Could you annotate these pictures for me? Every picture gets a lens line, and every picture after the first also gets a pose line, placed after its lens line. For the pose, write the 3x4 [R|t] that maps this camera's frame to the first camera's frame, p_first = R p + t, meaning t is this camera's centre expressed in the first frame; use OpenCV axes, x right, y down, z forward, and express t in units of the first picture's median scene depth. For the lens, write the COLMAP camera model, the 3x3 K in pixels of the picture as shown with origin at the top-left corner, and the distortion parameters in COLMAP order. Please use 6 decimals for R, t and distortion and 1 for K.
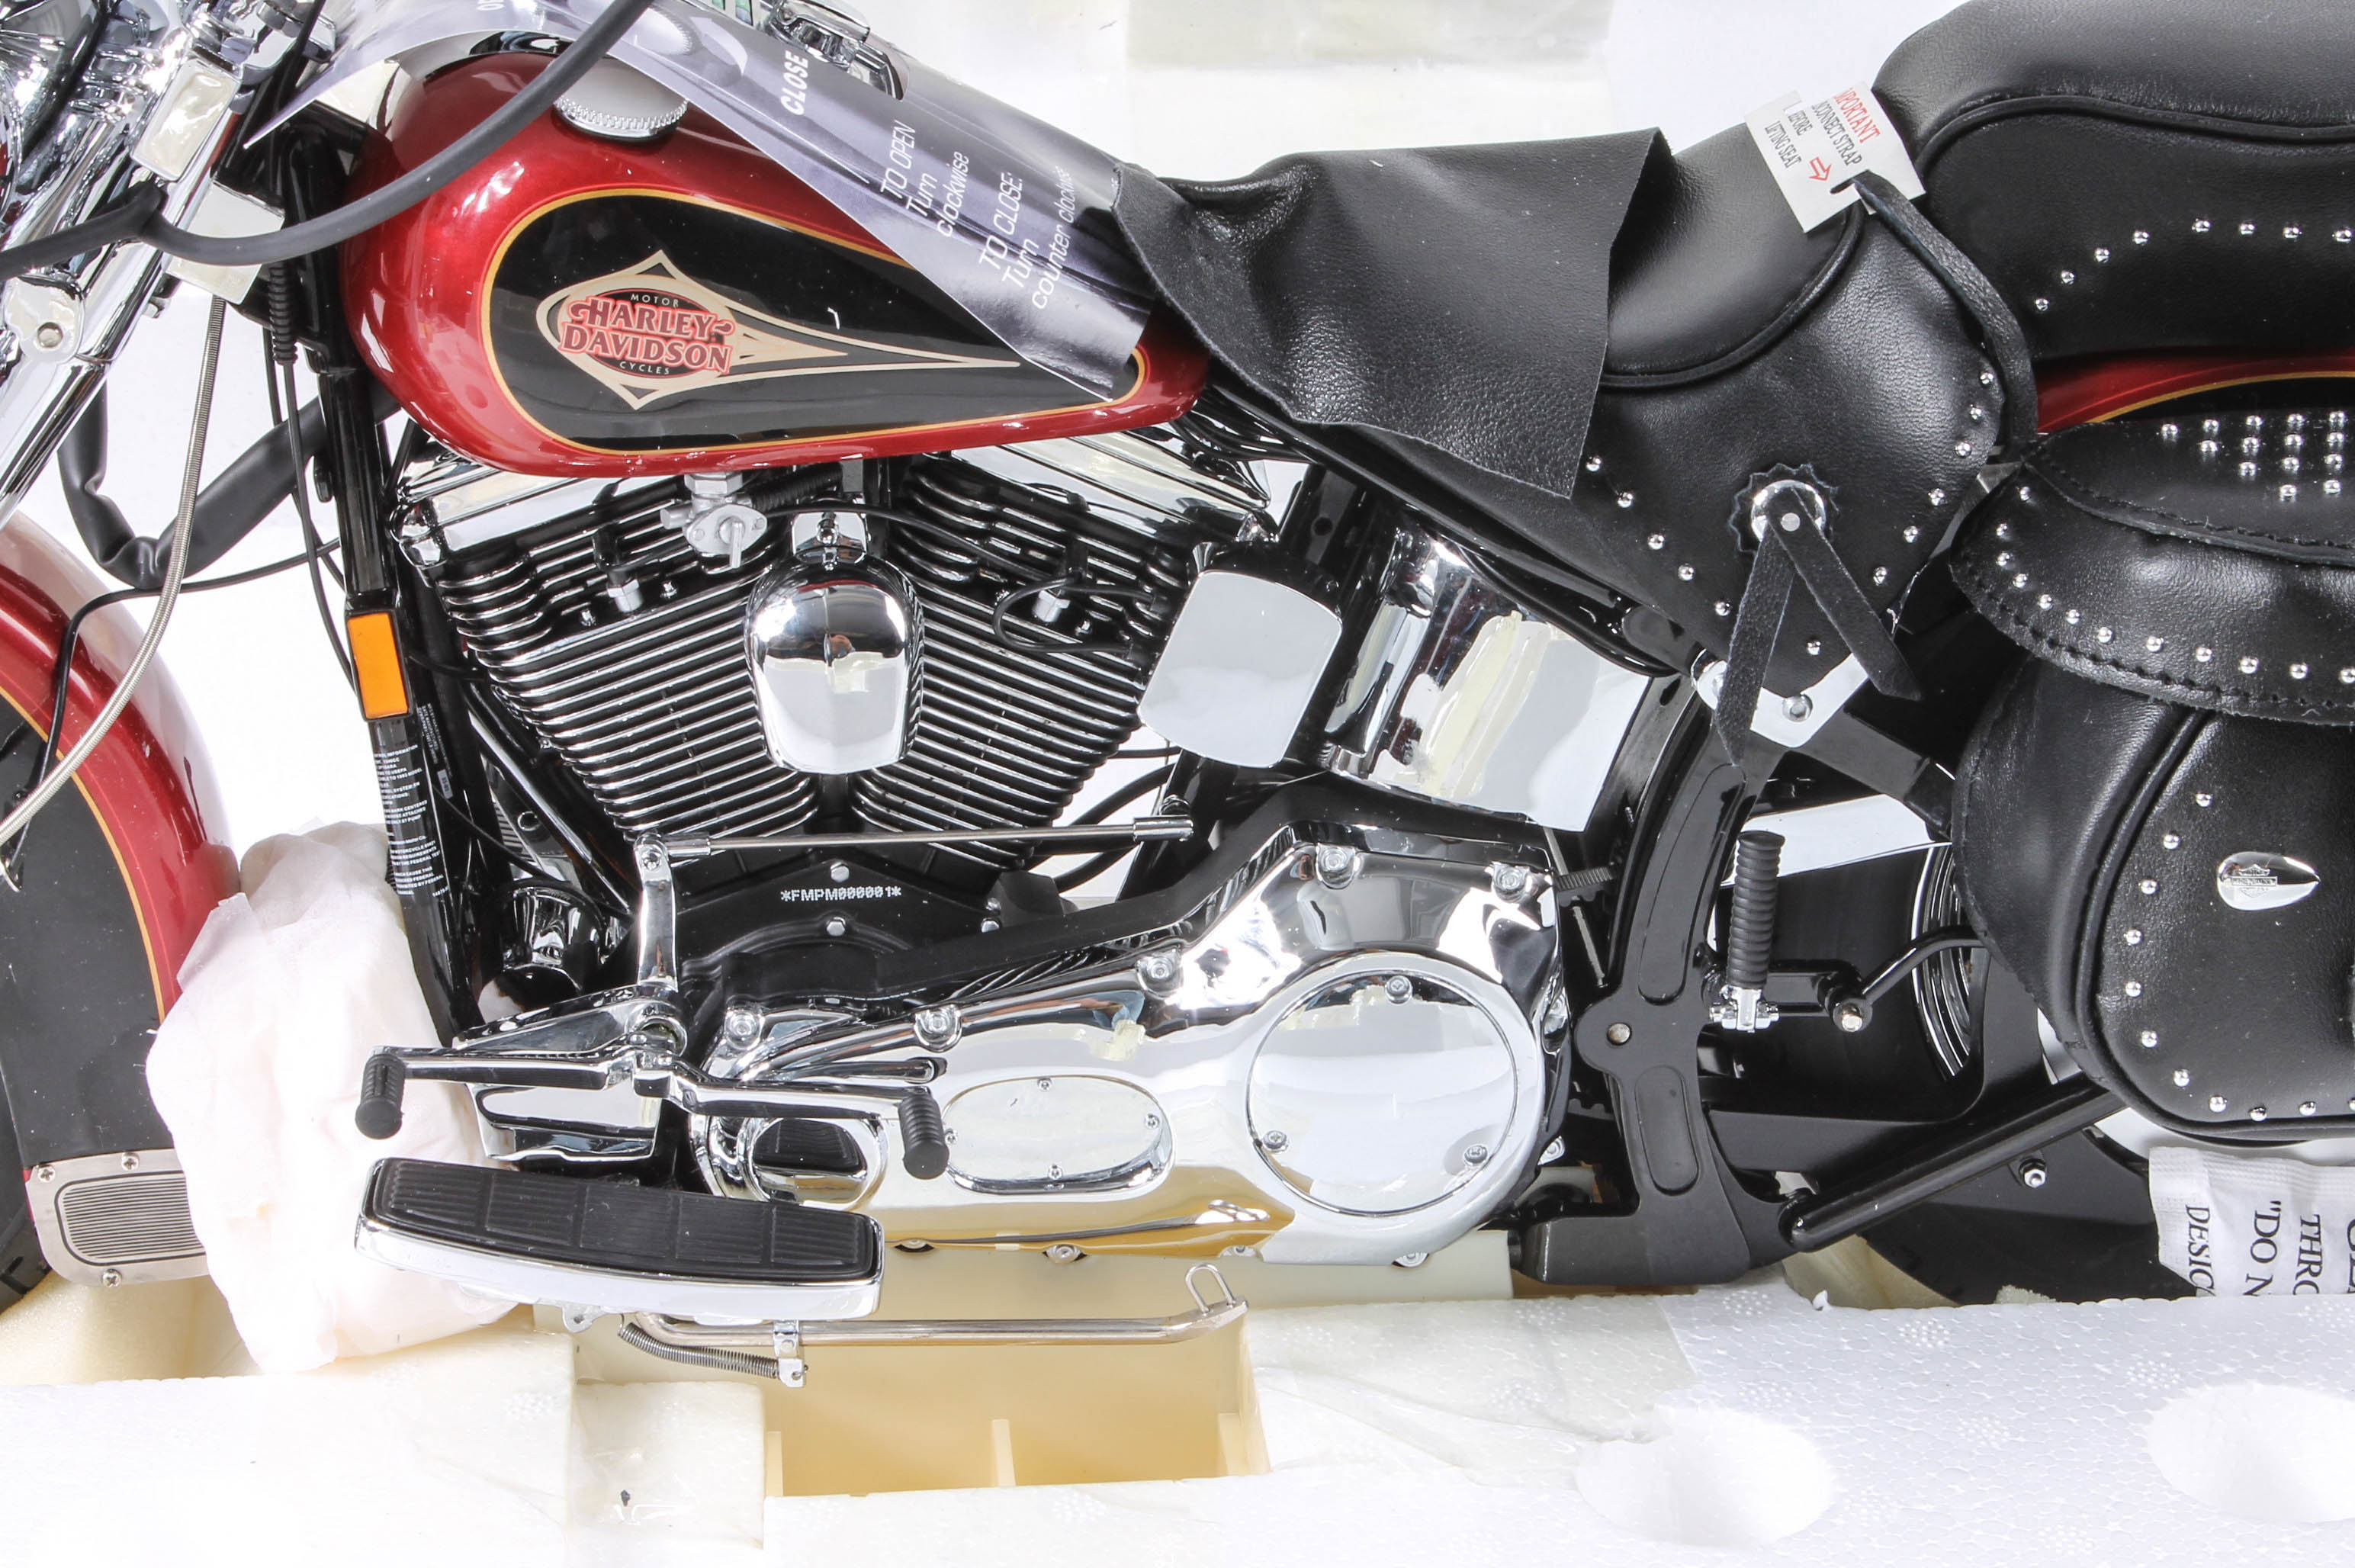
lens RADIAL K [[5314.3, 0, 1209.6], [0, 5314.3, 791.9], [0, 0, 1]] dist [0.059609, 0.000000]
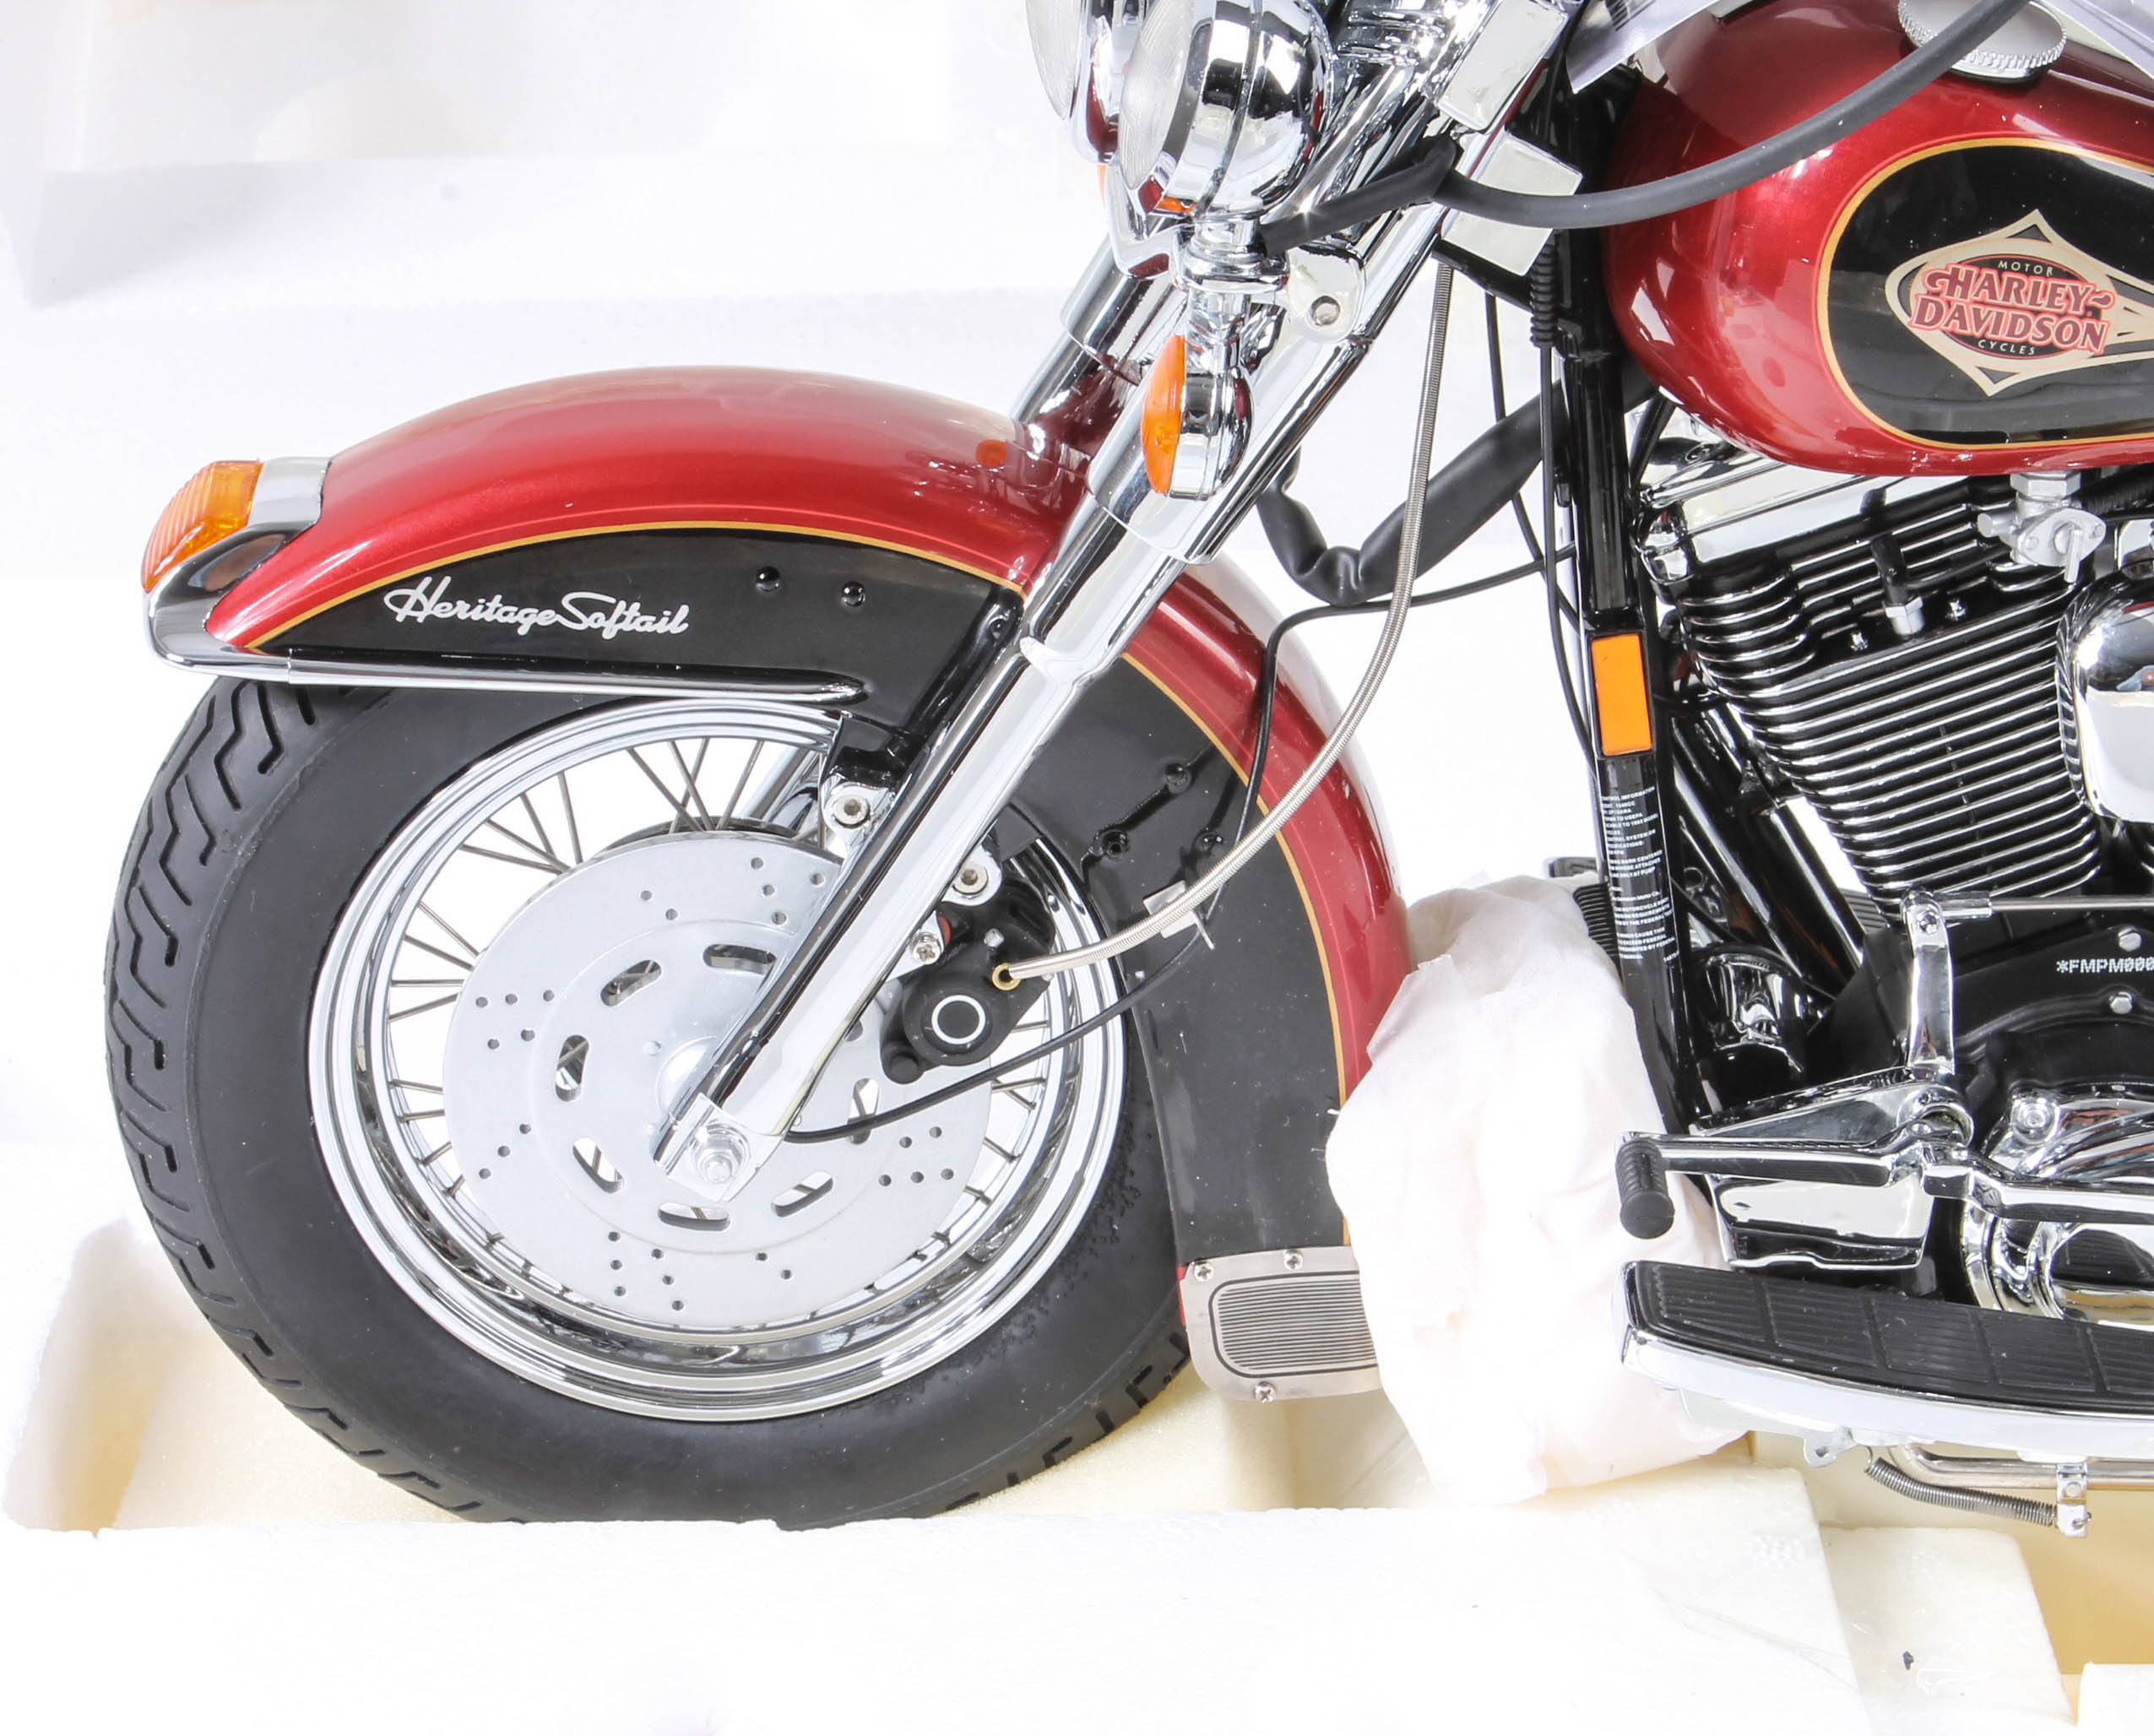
lens RADIAL K [[5831.7, 0, 961.7], [0, 5831.7, 874.4], [0, 0, 1]] dist [0.065031, 0.000000]
pose [[0.994721, 0.011222, -0.101997, -0.164893], [-0.011392, 0.999935, -0.001093, 0.007847], [0.101978, 0.002249, 0.994784, 0.039941]]
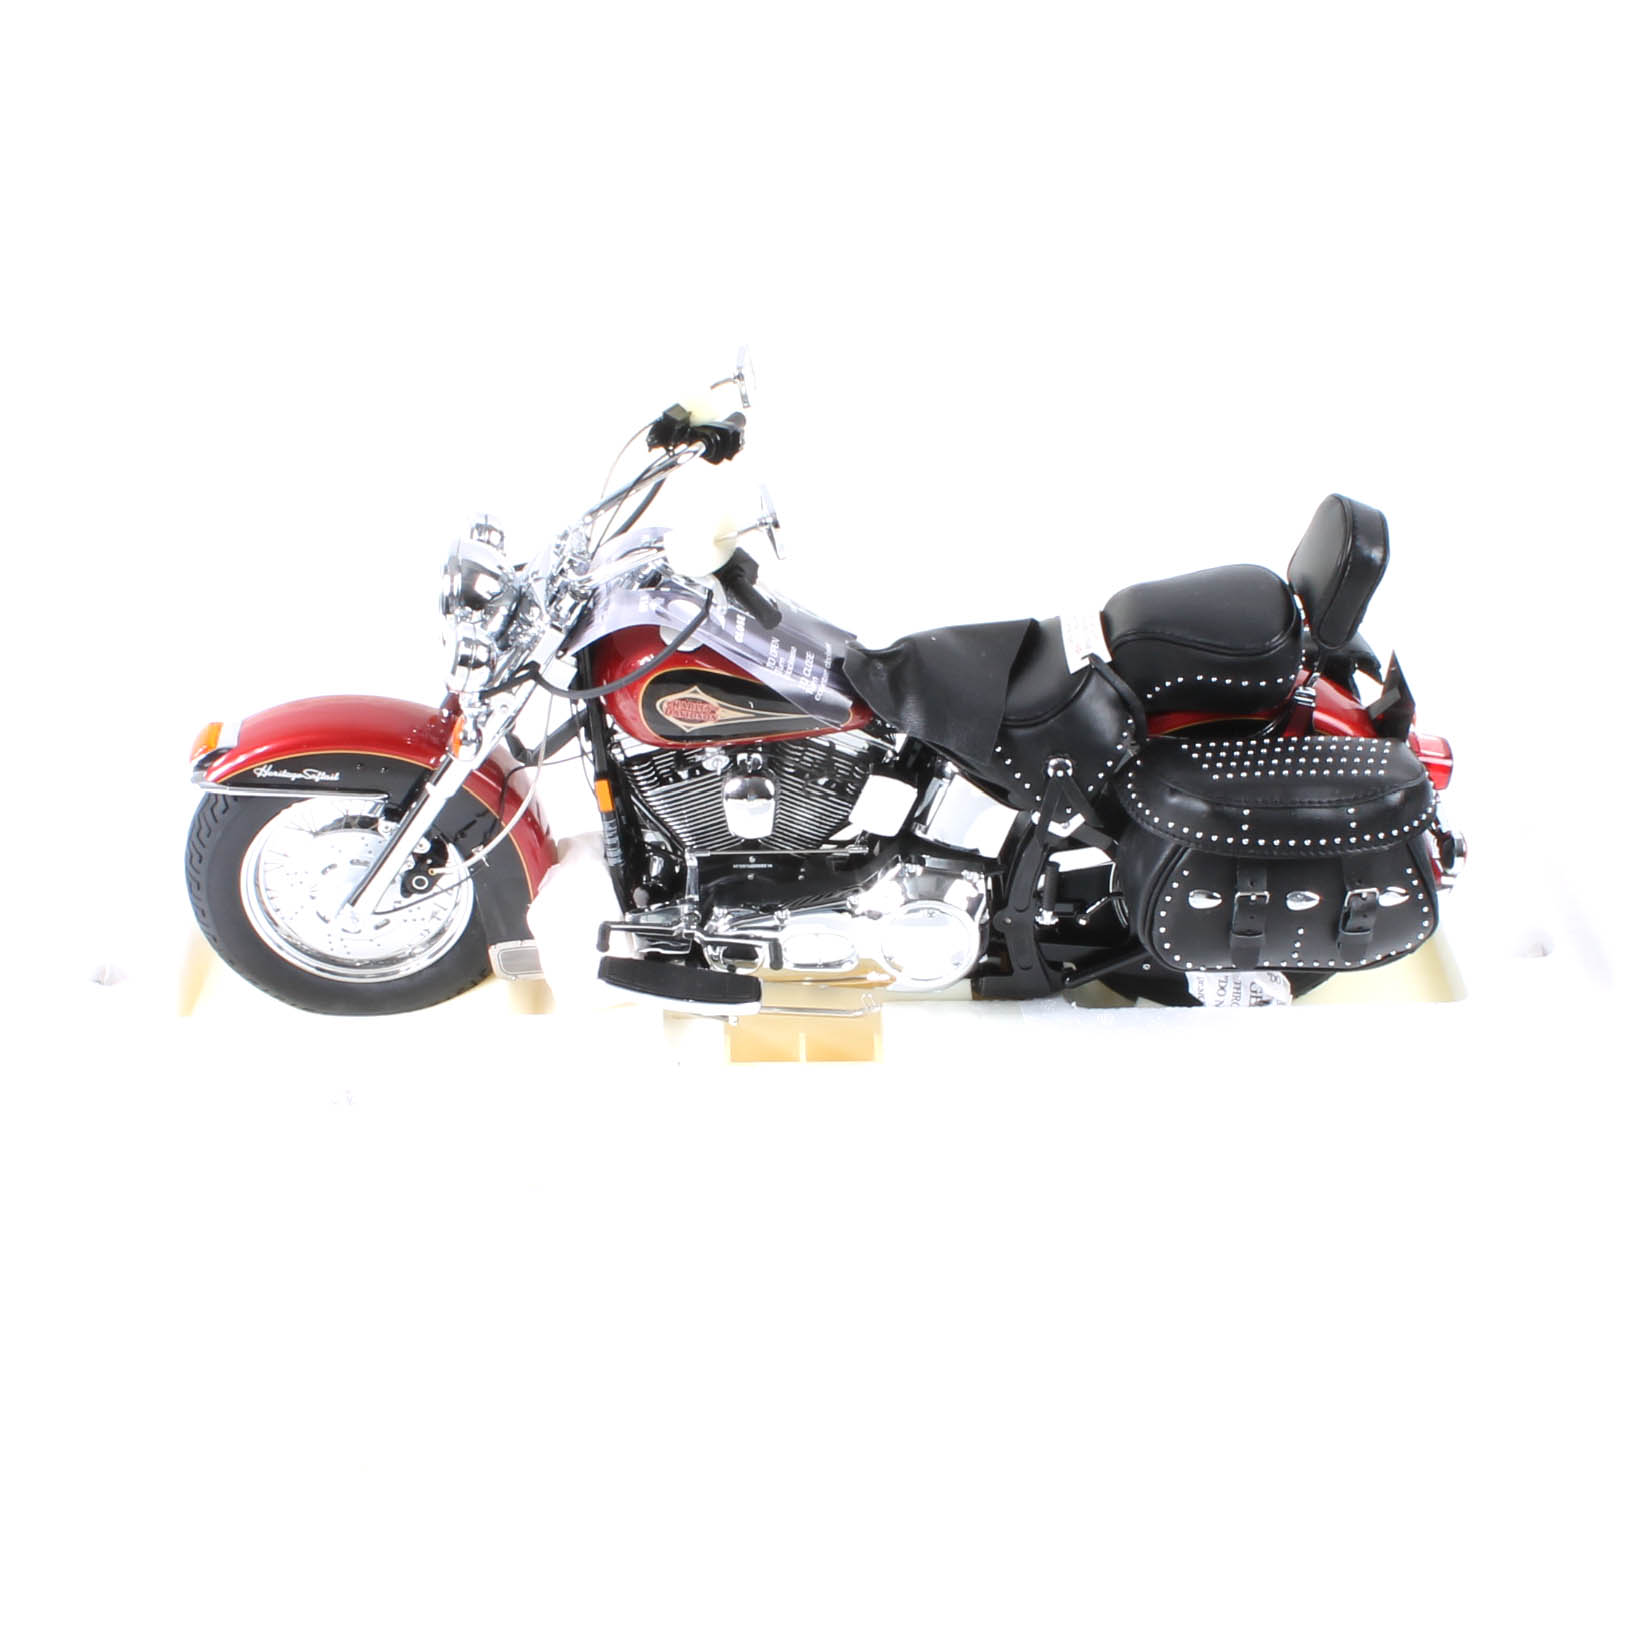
lens RADIAL K [[2637.8, 0, 751.4], [0, 2637.8, 845.4], [0, 0, 1]] dist [-0.170240, 0.000000]
pose [[0.995995, 0.031576, -0.083642, 0.057320], [-0.019301, 0.989434, 0.143691, -0.215007], [0.087296, -0.141501, 0.986082, -0.499043]]
